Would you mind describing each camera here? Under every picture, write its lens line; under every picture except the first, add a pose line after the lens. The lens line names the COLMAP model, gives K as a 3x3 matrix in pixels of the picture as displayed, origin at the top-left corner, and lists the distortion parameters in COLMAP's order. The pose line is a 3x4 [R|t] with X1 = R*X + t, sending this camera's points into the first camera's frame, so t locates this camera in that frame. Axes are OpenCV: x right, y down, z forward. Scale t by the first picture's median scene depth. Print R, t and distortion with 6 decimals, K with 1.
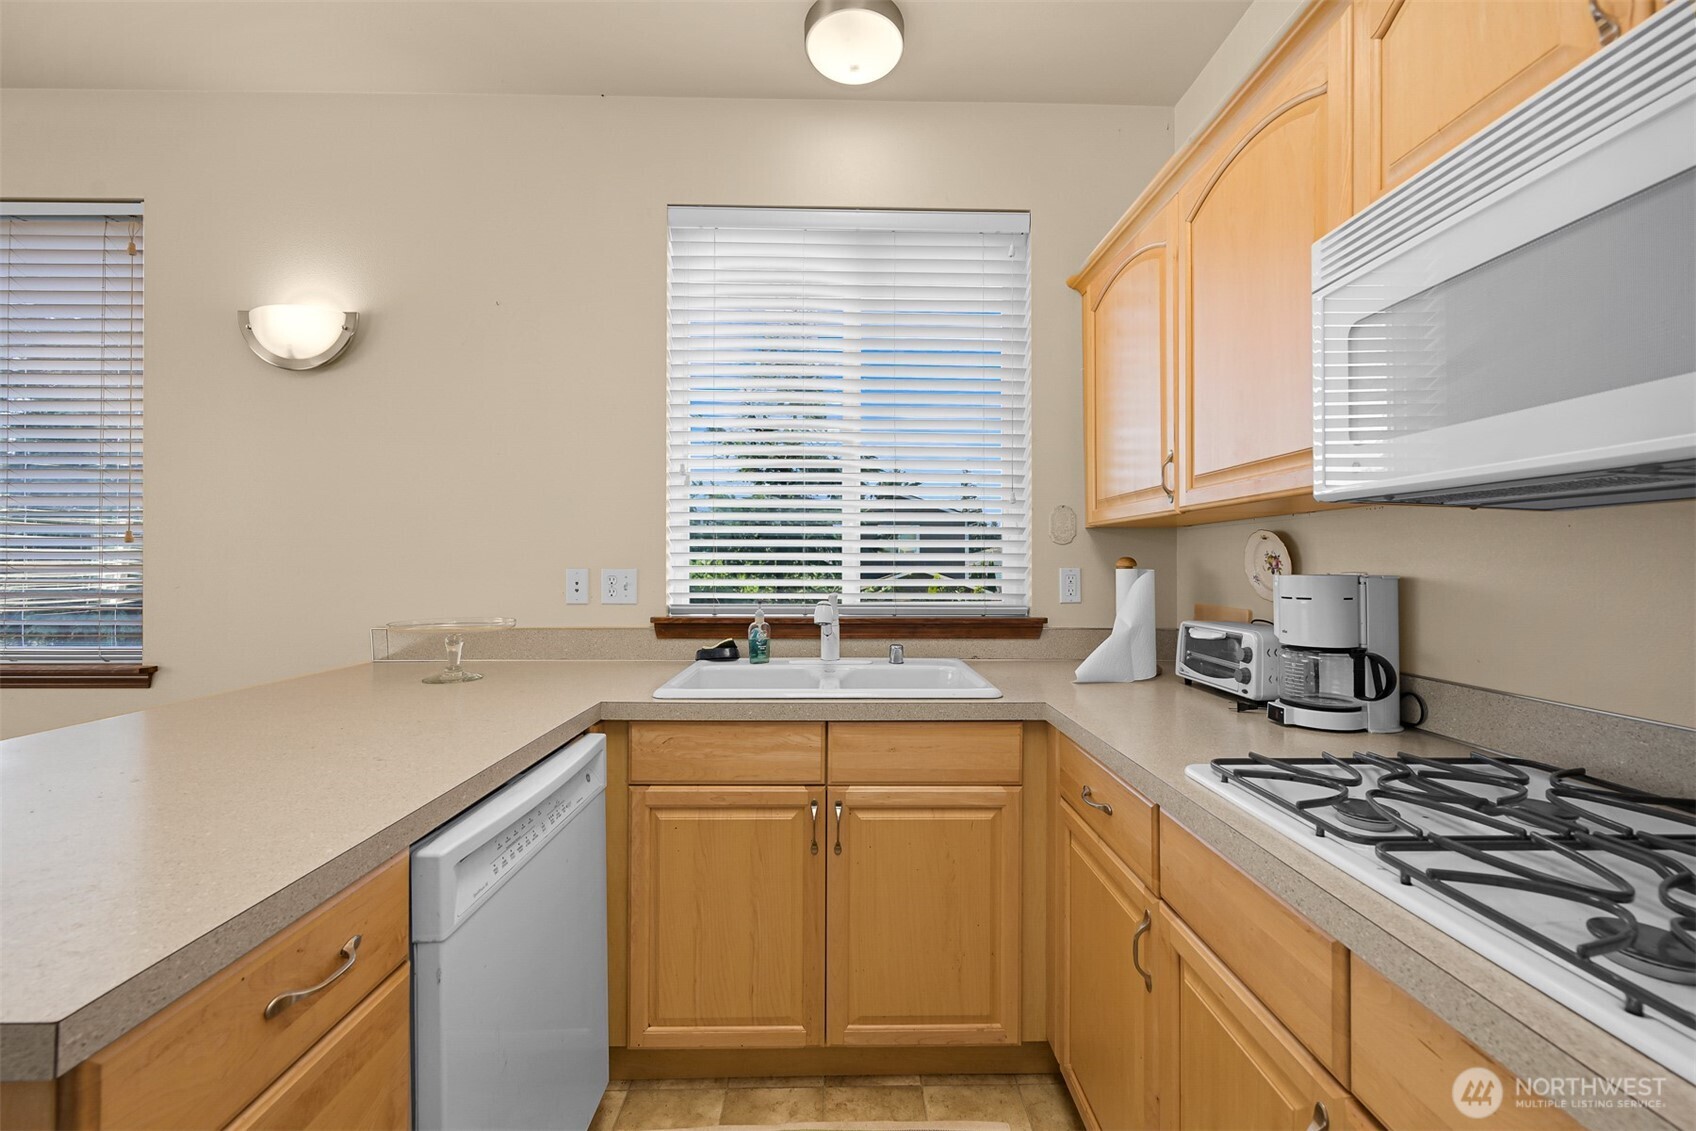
lens RADIAL K [[669.5, 0, 850.6], [0, 669.5, 561.4], [0, 0, 1]] dist [0.000958, 0.000444]
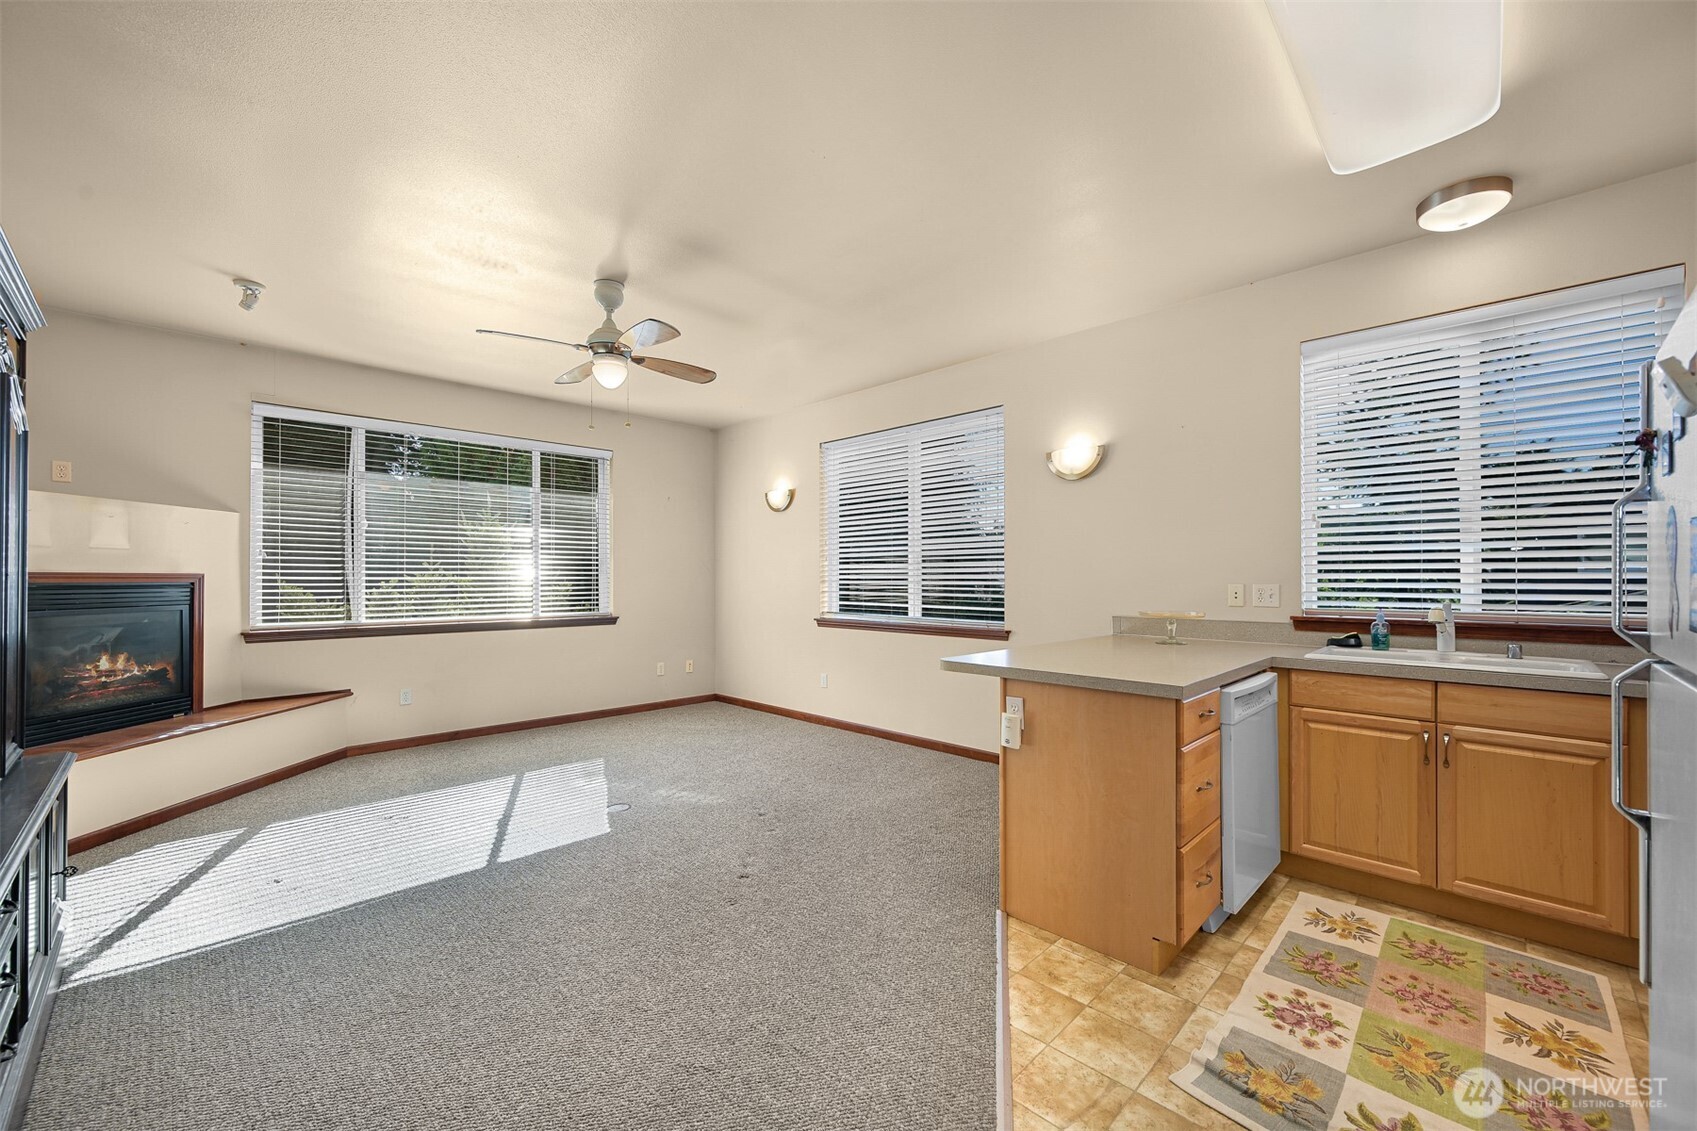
lens RADIAL K [[669.8, 0, 854.1], [0, 669.8, 573.2], [0, 0, 1]] dist [0.000958, 0.000444]
pose [[0.702254, -0.005687, -0.711904, 0.126317], [0.000011, 0.999968, -0.007976, -0.003368], [0.711926, 0.005593, 0.702232, -1.077179]]
